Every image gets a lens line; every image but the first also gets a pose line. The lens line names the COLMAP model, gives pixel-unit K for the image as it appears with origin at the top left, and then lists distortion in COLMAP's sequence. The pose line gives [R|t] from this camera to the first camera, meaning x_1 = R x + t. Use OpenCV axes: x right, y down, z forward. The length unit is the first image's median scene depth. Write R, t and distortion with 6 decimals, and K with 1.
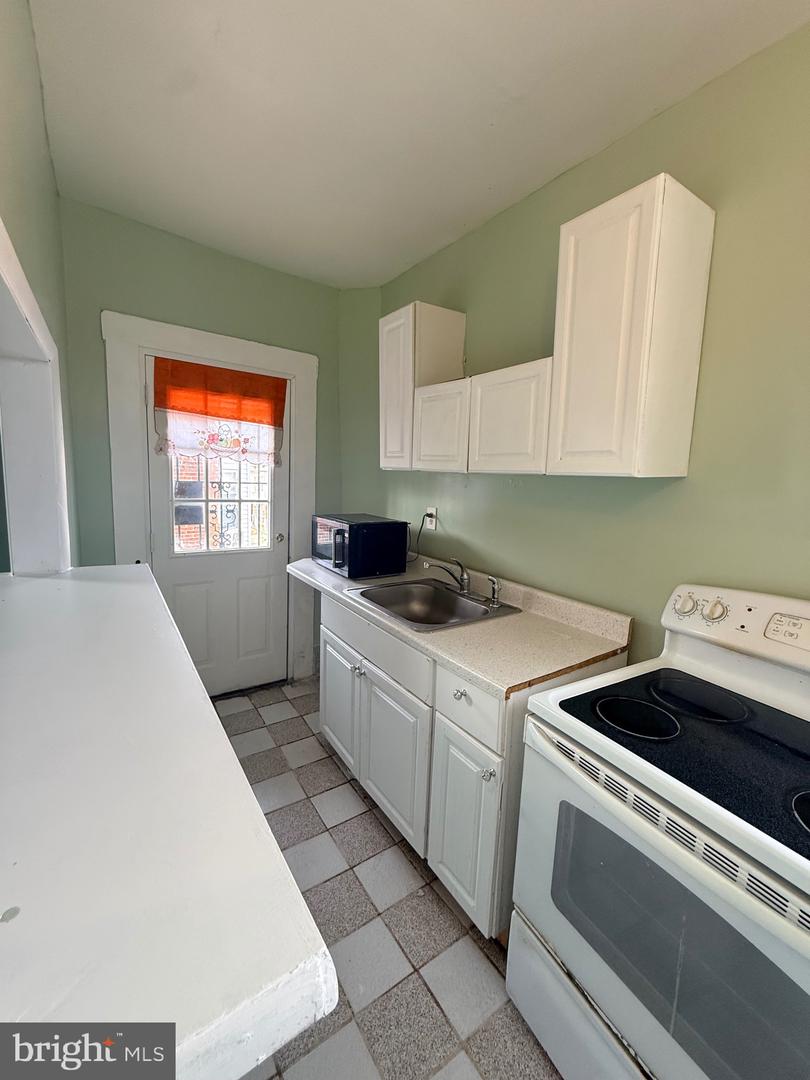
lens RADIAL K [[437.4, 0, 407.6], [0, 437.4, 537.3], [0, 0, 1]] dist [-0.006147, 0.000134]
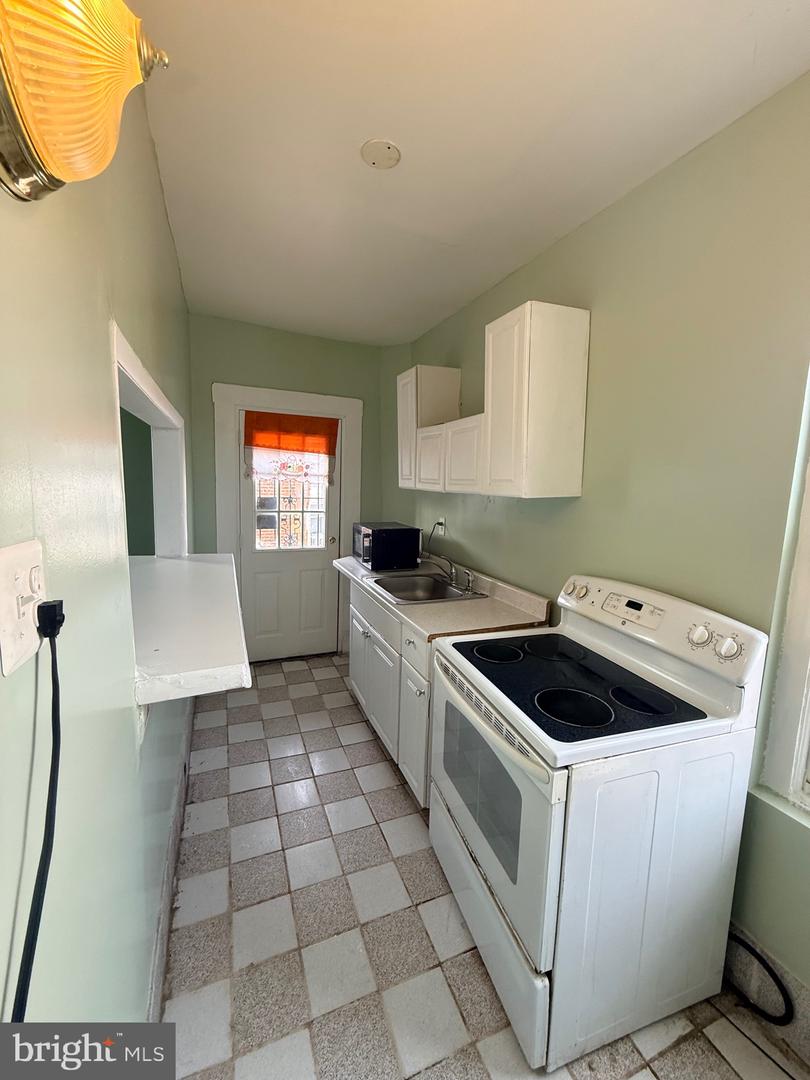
lens RADIAL K [[437.4, 0, 403.5], [0, 437.4, 537.3], [0, 0, 1]] dist [-0.006147, 0.000134]
pose [[0.977045, 0.015708, -0.212455, 0.260220], [-0.020227, 0.999613, -0.019114, 0.017701], [0.212073, 0.022973, 0.976984, -0.304295]]
